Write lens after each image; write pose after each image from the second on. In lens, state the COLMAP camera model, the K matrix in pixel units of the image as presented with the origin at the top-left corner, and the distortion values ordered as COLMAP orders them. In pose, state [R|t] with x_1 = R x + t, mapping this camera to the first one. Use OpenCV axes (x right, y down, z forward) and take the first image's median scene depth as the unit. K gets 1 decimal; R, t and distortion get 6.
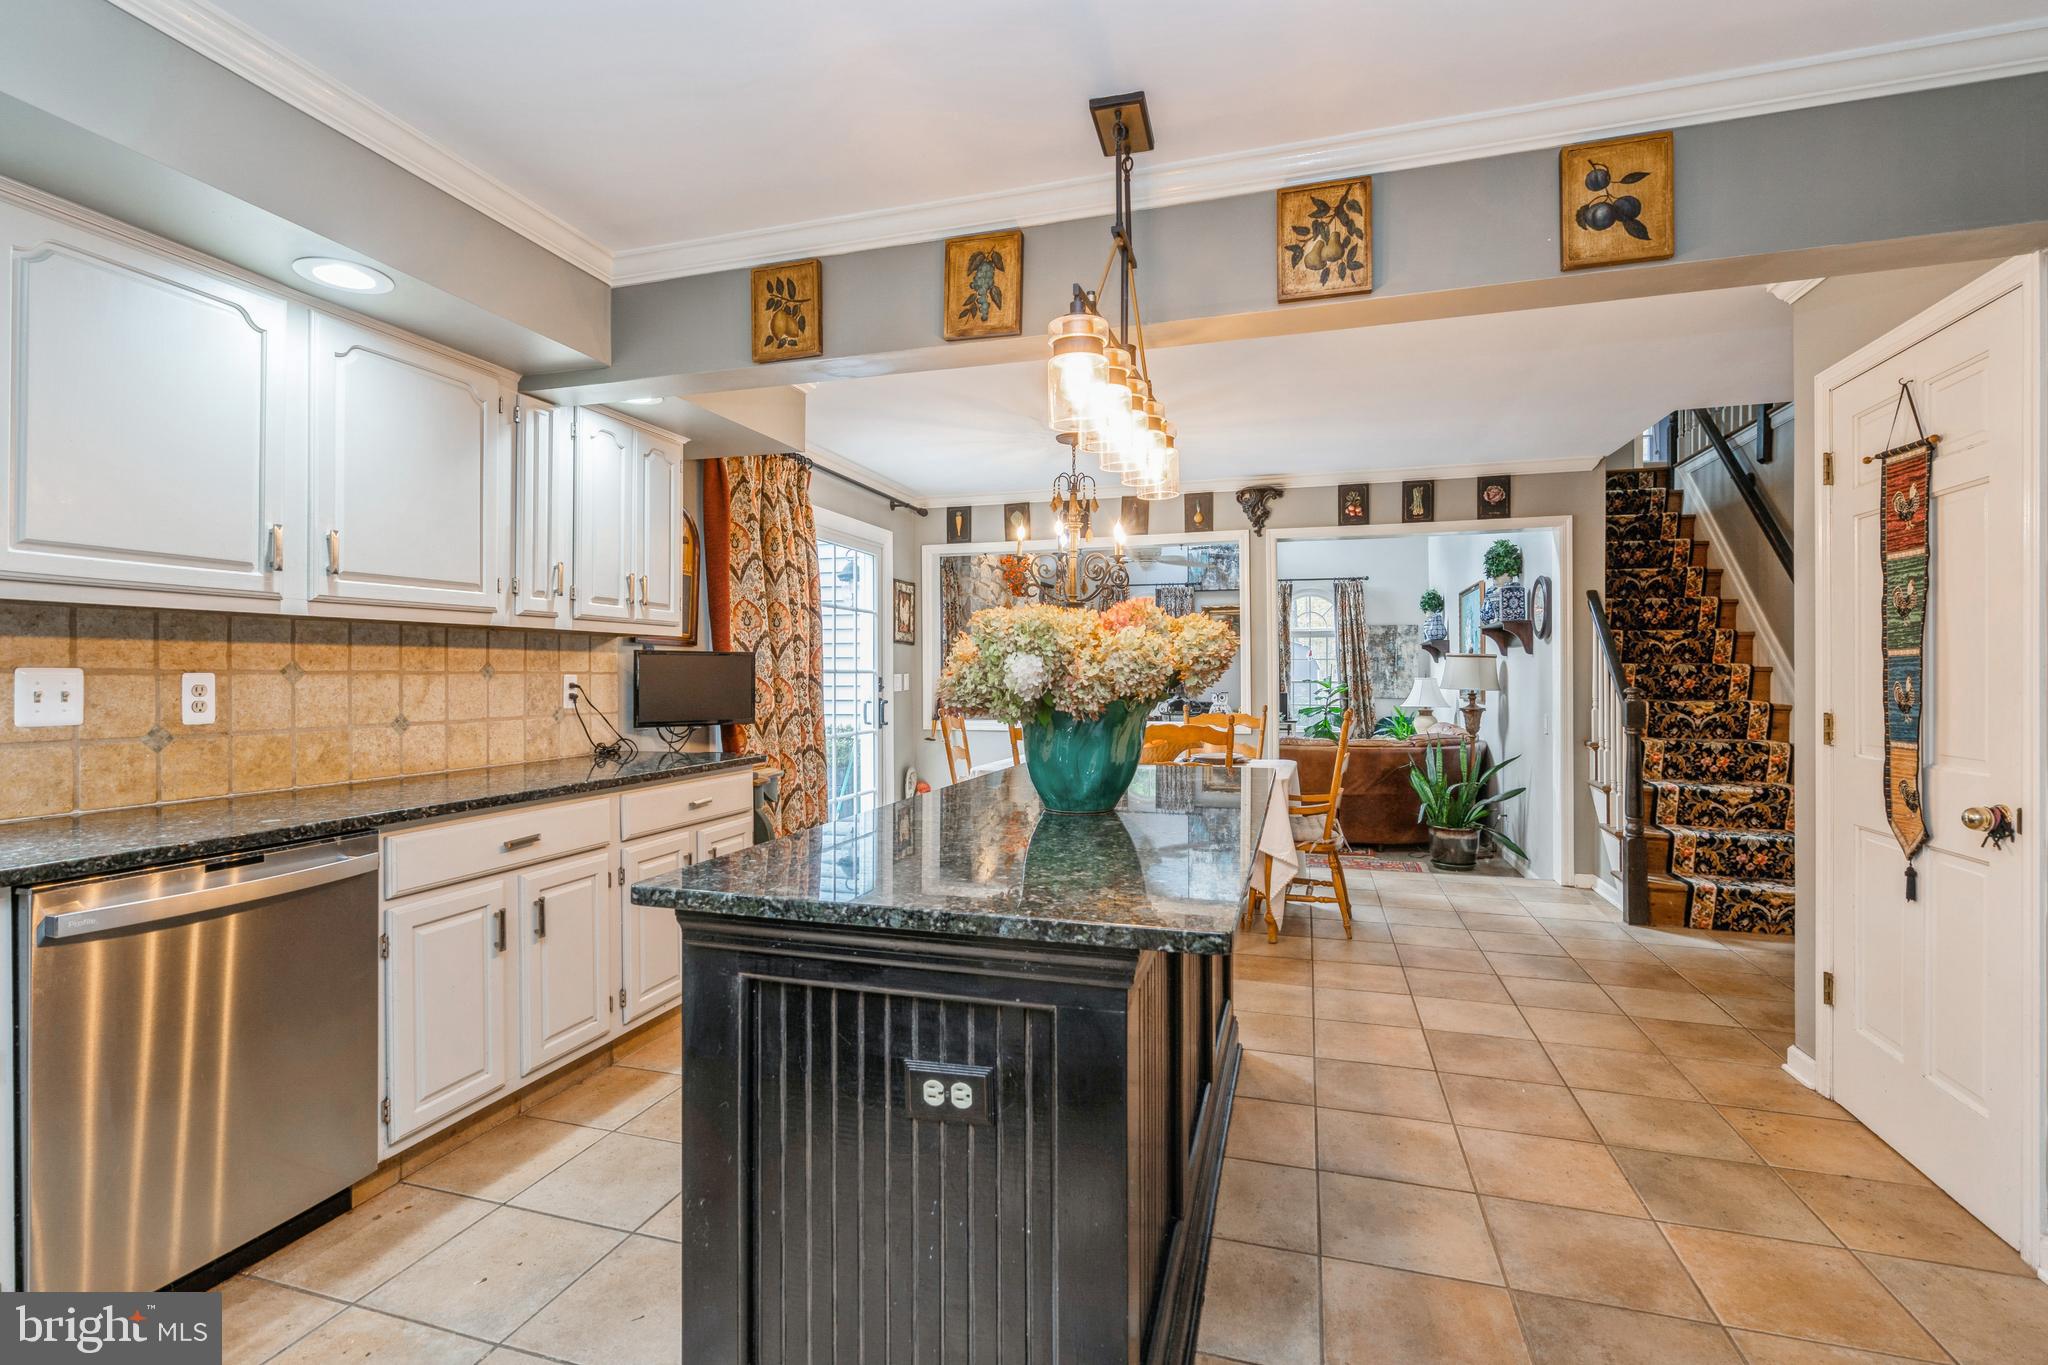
lens RADIAL K [[937.1, 0, 1017.8], [0, 937.1, 681.7], [0, 0, 1]] dist [-0.001681, 0.000189]
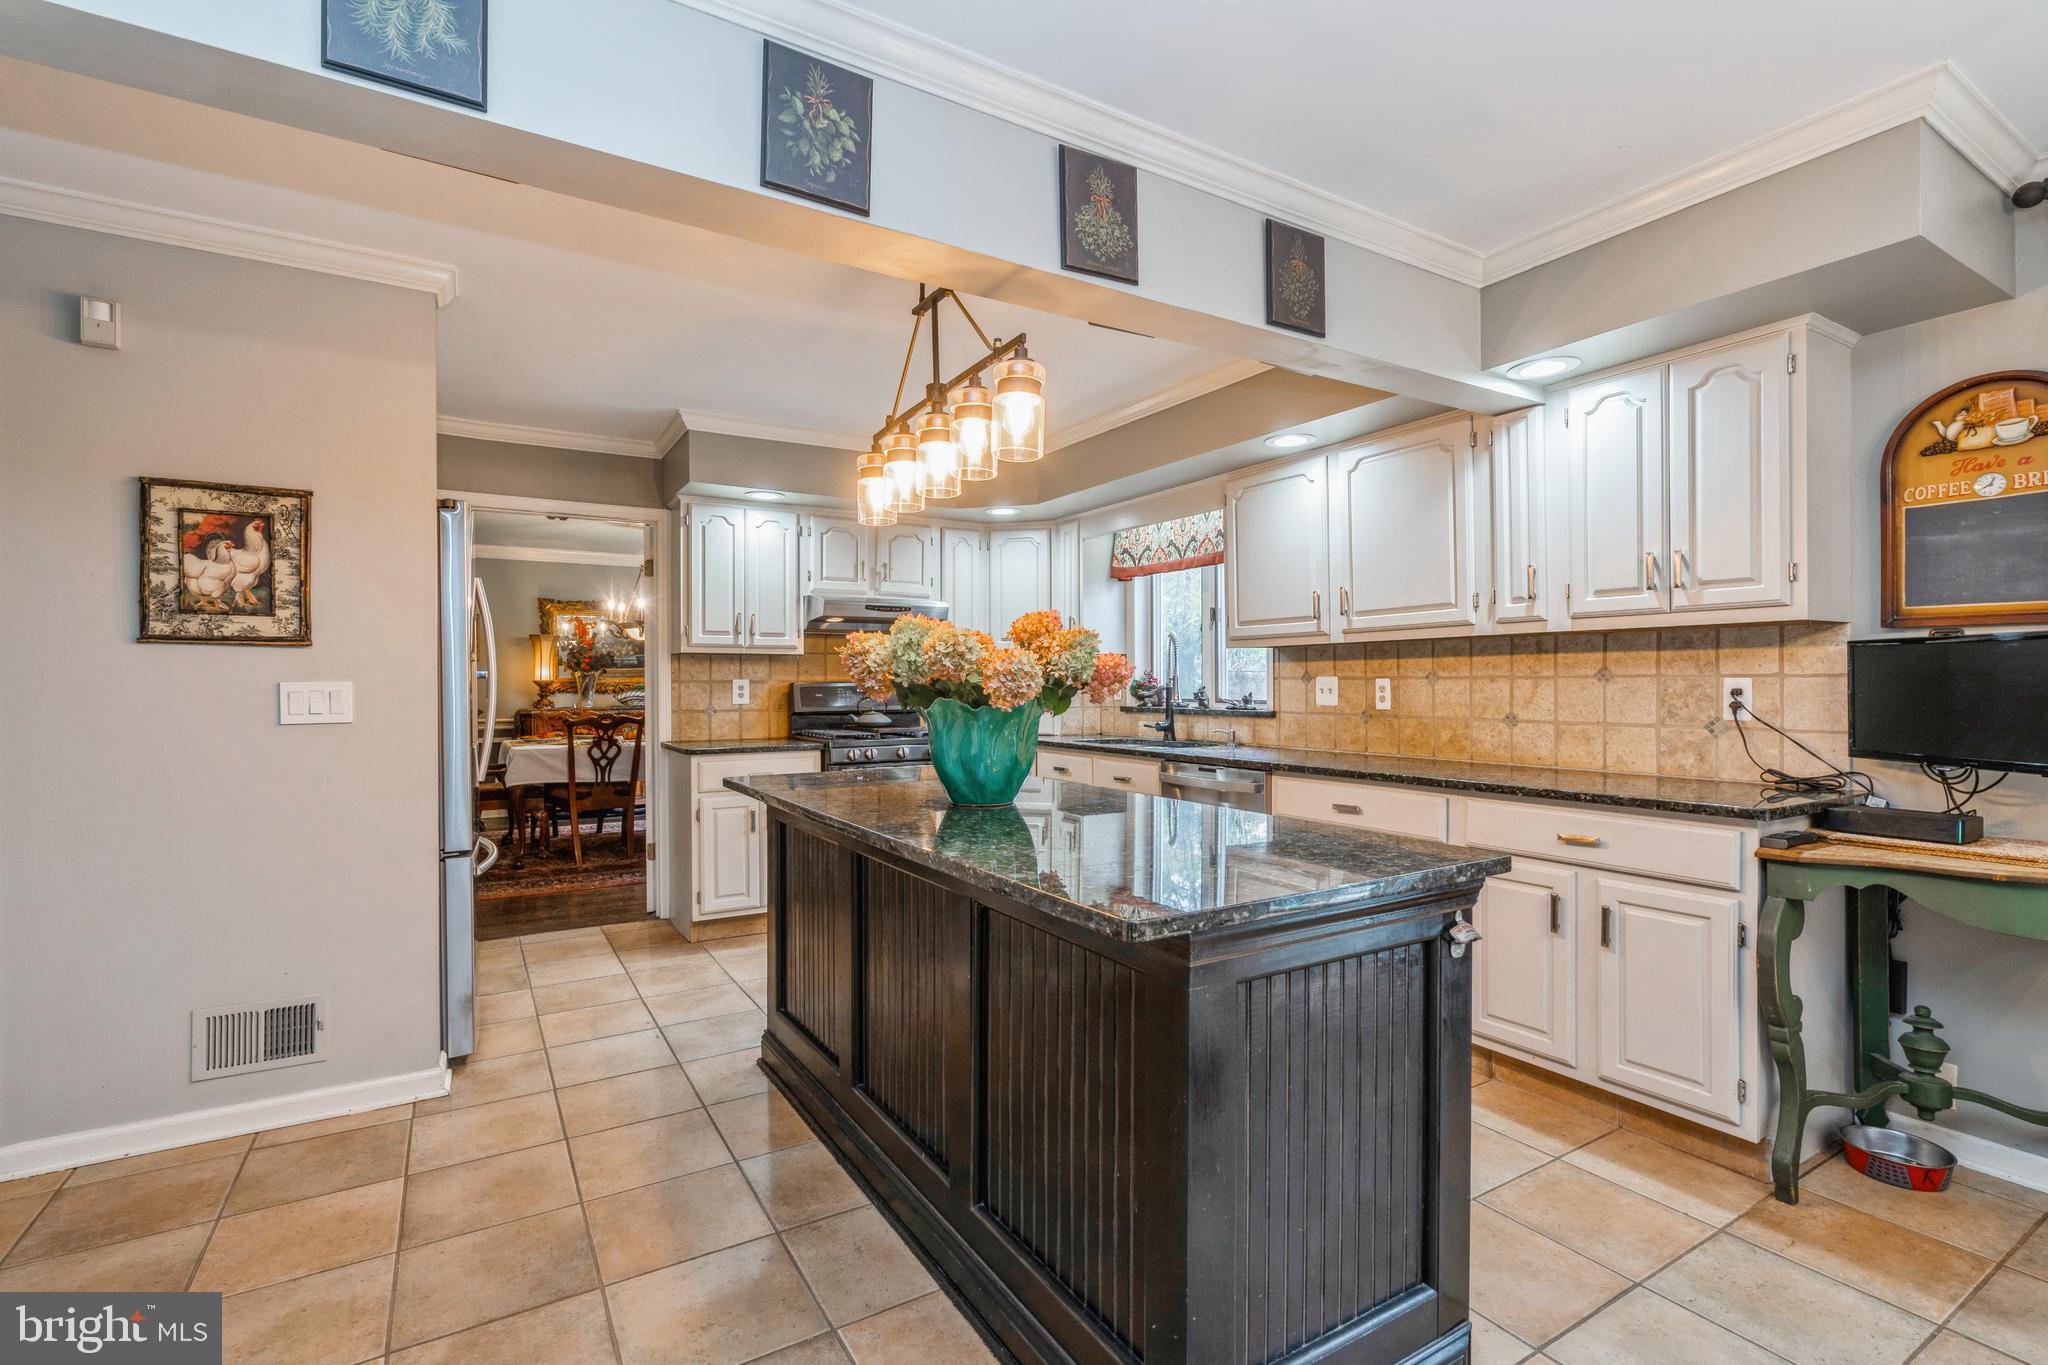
lens RADIAL K [[937.1, 0, 1017.8], [0, 937.1, 681.7], [0, 0, 1]] dist [-0.001681, 0.000189]
pose [[-0.662016, 0.002528, -0.749485, 0.697174], [-0.002274, 0.999983, 0.005381, -0.009671], [0.749486, 0.005267, -0.661999, 1.417741]]
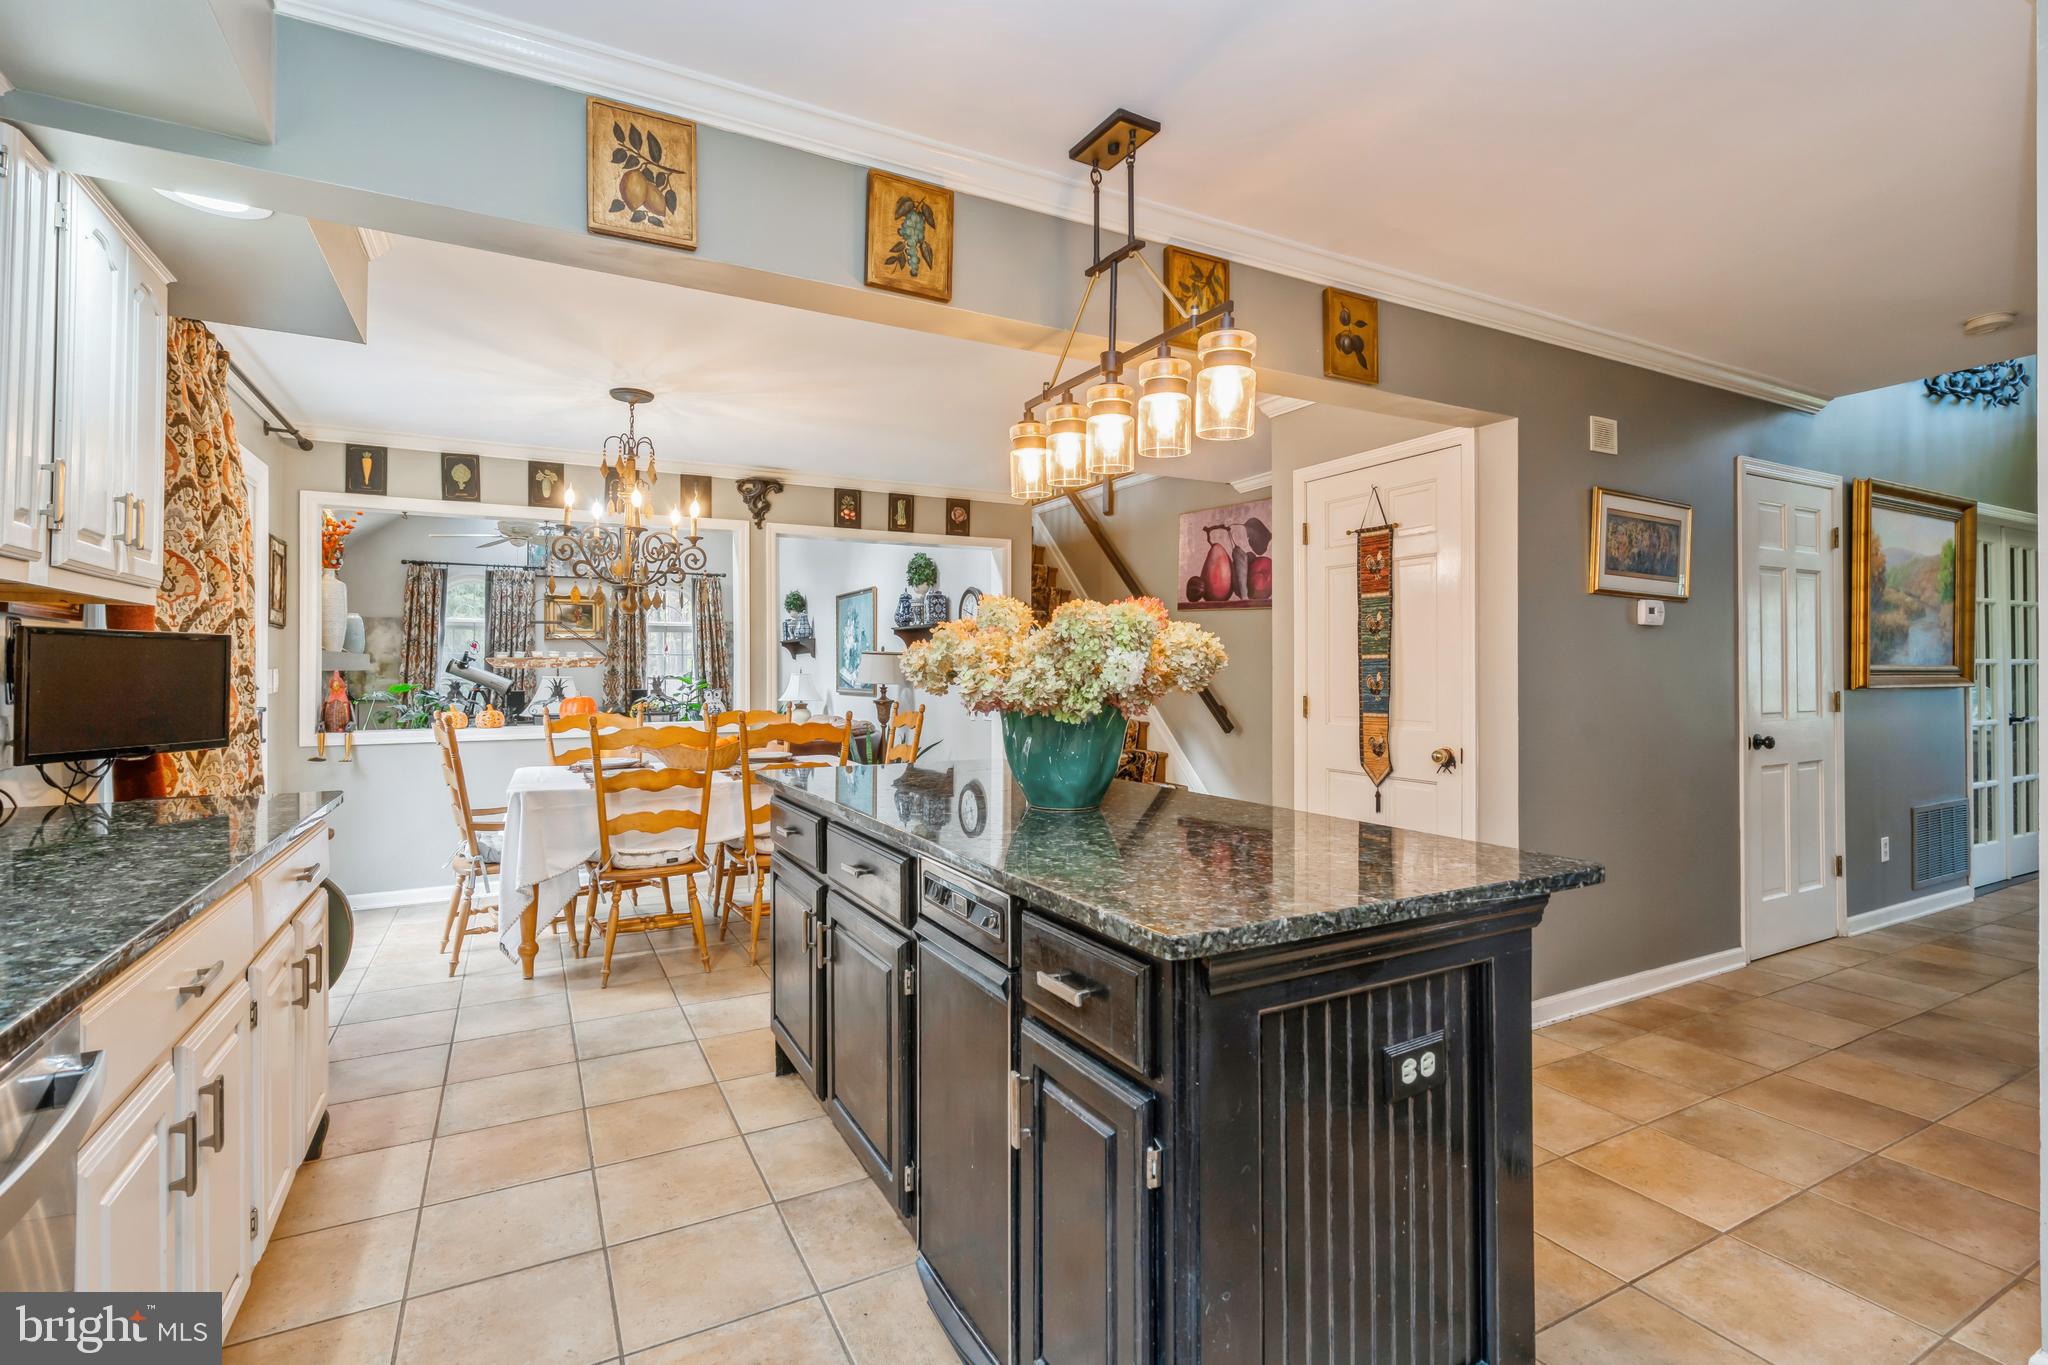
lens RADIAL K [[942.6, 0, 1001.0], [0, 942.6, 668.4], [0, 0, 1]] dist [-0.013249, 0.011367]
pose [[0.707844, 0.002034, 0.706366, -0.551357], [0.005033, 0.999956, -0.007923, -0.001579], [-0.706351, 0.009164, 0.707803, 0.275968]]
